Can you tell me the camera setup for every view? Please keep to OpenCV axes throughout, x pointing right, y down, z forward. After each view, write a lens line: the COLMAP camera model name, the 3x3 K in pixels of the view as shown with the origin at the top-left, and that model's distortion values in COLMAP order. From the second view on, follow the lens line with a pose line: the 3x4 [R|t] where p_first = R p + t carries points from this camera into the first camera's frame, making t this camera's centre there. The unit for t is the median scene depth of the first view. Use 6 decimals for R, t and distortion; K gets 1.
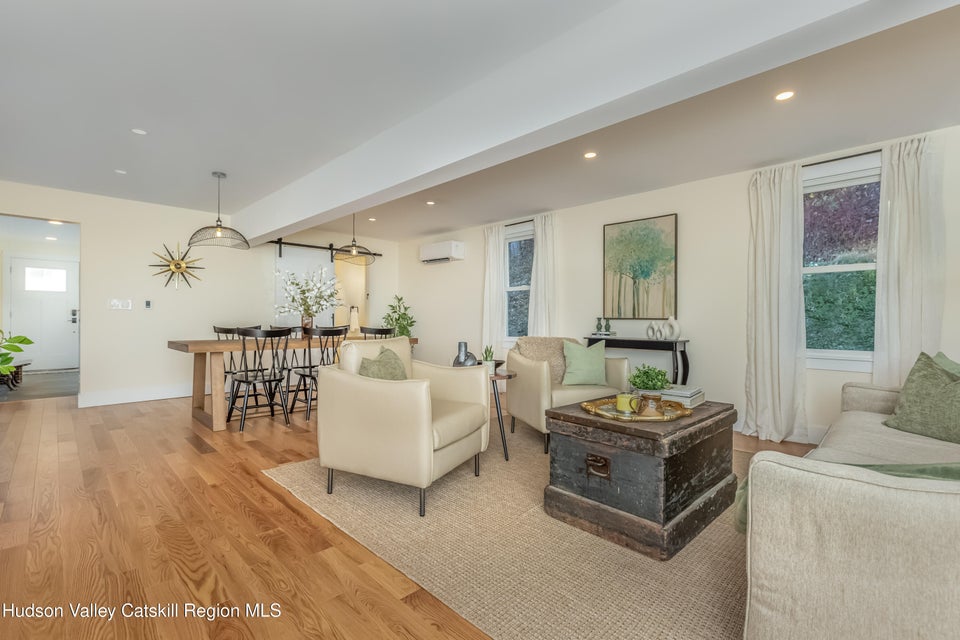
lens RADIAL K [[438.9, 0, 480.0], [0, 438.9, 320.0], [0, 0, 1]] dist [0.000893, -0.000130]
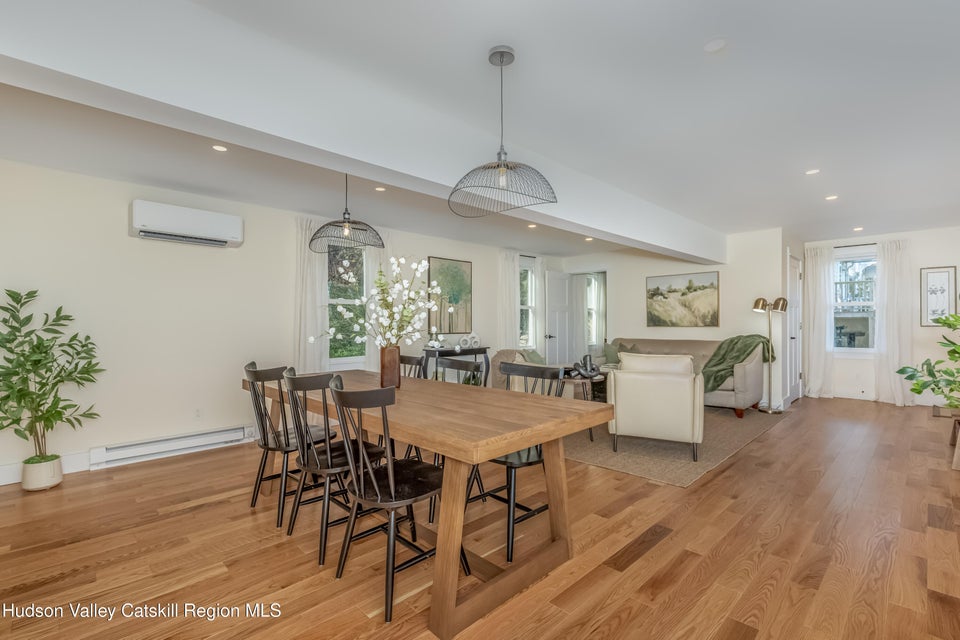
lens RADIAL K [[438.9, 0, 480.0], [0, 438.9, 320.0], [0, 0, 1]] dist [0.000893, -0.000130]
pose [[-0.003632, 0.005752, 0.999977, -1.002855], [0.015490, 0.999864, -0.005695, -0.037623], [-0.999873, 0.015469, -0.003721, 0.964310]]
